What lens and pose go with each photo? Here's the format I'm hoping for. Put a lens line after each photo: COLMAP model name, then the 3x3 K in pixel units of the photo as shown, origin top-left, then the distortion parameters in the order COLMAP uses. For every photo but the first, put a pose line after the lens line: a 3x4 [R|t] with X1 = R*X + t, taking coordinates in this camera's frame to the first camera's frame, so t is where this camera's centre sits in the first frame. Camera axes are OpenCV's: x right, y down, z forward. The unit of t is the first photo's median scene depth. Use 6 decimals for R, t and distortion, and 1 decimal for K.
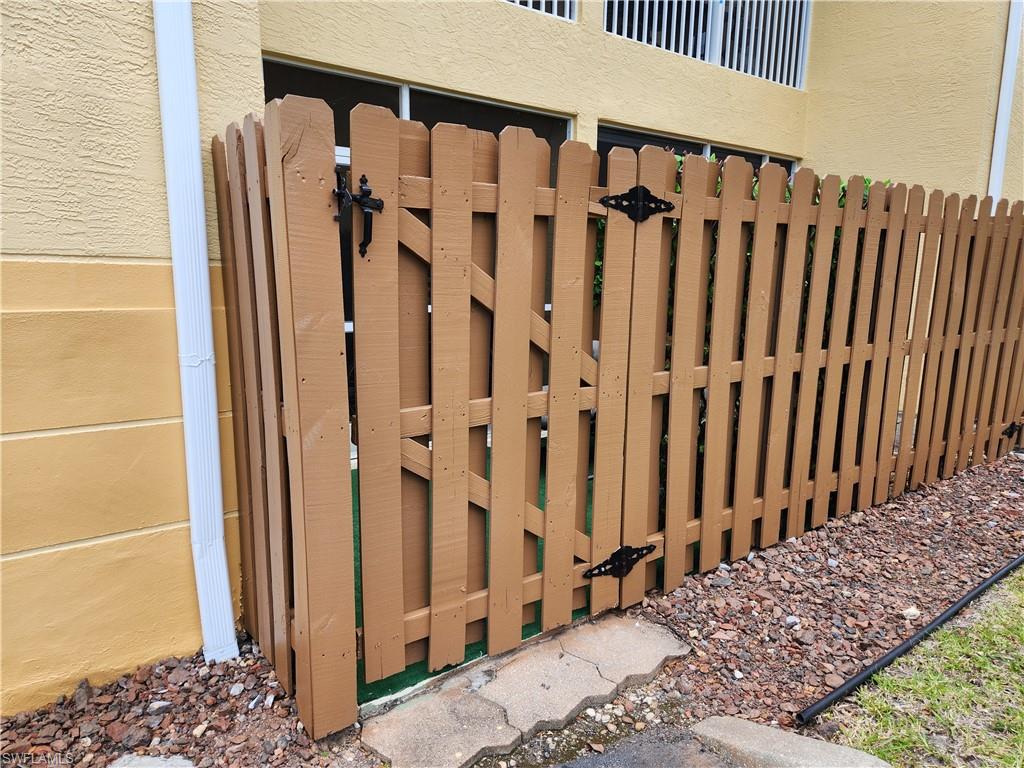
lens RADIAL K [[678.5, 0, 516.8], [0, 678.5, 379.7], [0, 0, 1]] dist [0.050428, -0.034681]
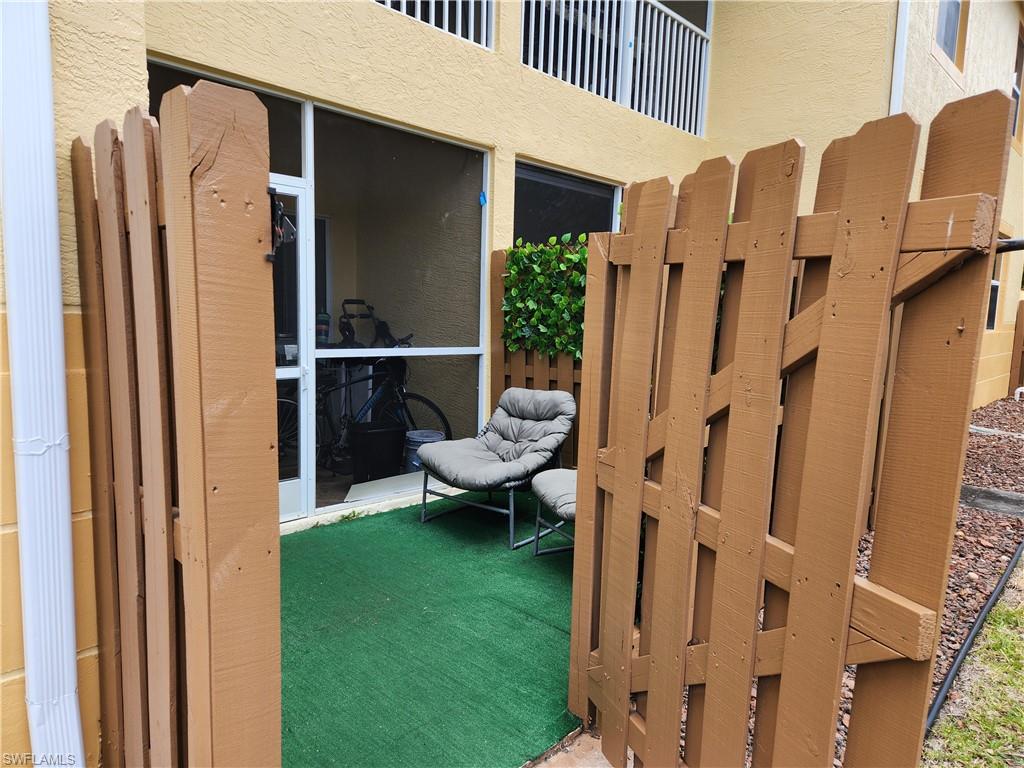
lens RADIAL K [[678.5, 0, 516.8], [0, 678.5, 379.7], [0, 0, 1]] dist [0.050428, -0.034681]
pose [[0.984584, -0.001277, 0.174909, -0.096516], [0.009562, 0.998871, -0.046532, -0.053727], [-0.174652, 0.047487, 0.983484, 0.187436]]
